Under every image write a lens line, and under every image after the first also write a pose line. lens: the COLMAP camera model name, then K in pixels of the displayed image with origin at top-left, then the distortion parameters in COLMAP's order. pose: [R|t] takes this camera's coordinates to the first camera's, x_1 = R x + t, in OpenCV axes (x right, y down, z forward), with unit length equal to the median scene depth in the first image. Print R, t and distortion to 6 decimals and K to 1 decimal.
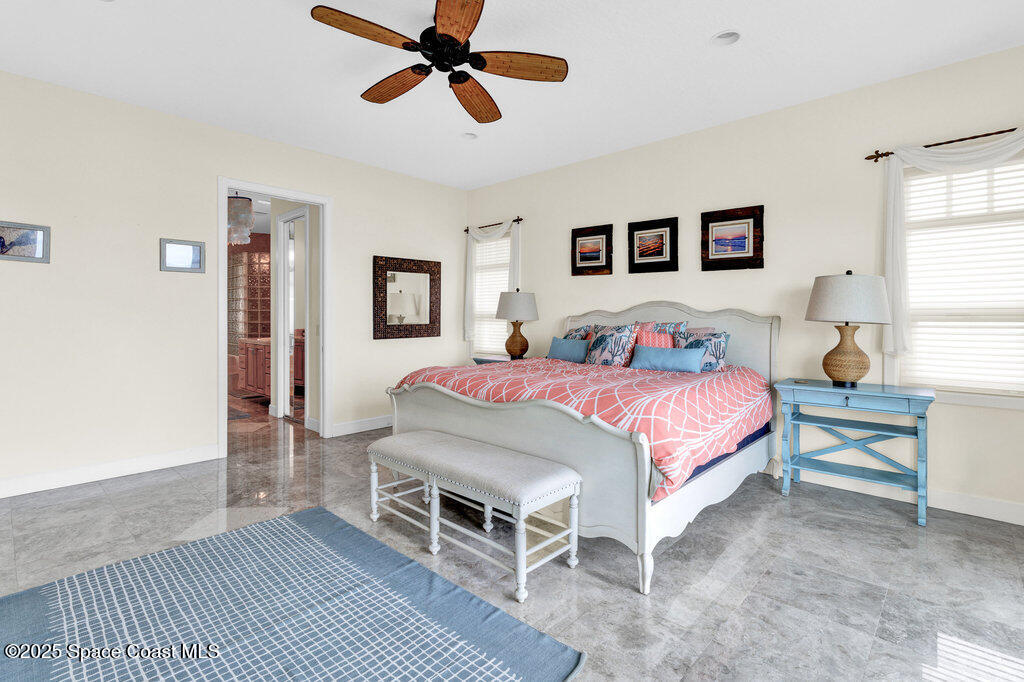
lens RADIAL K [[479.3, 0, 510.4], [0, 479.3, 328.2], [0, 0, 1]] dist [0.008947, -0.000078]
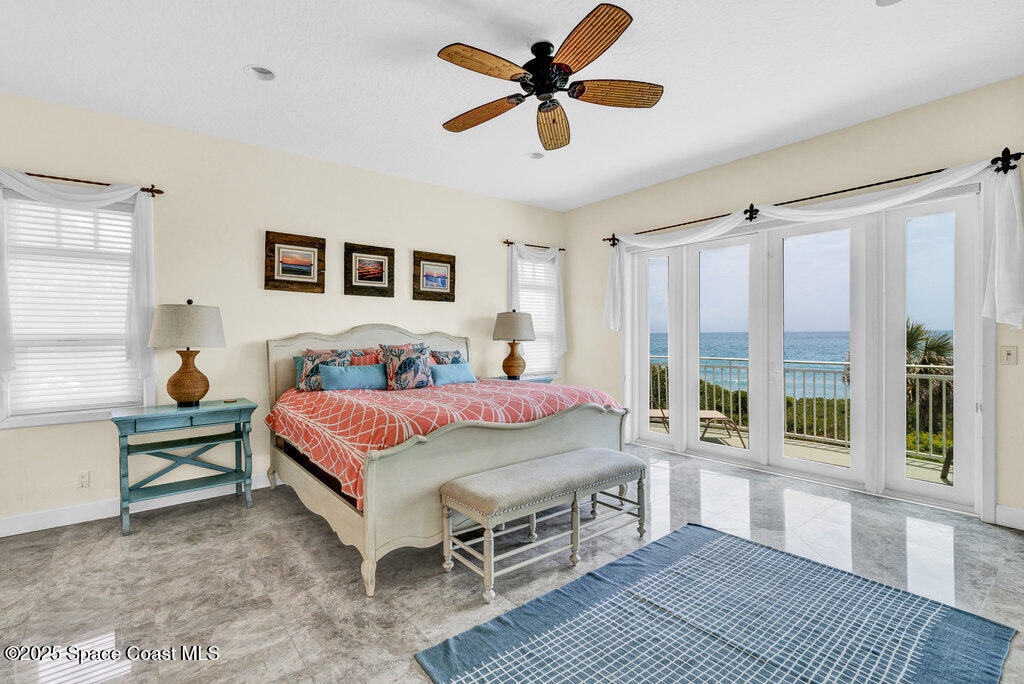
lens RADIAL K [[478.2, 0, 510.9], [0, 478.2, 354.5], [0, 0, 1]] dist [-0.000479, -0.000112]
pose [[0.148374, -0.047576, 0.987786, -0.732312], [0.032237, 0.998544, 0.043252, -0.027585], [-0.988406, 0.025425, 0.149692, 0.589448]]
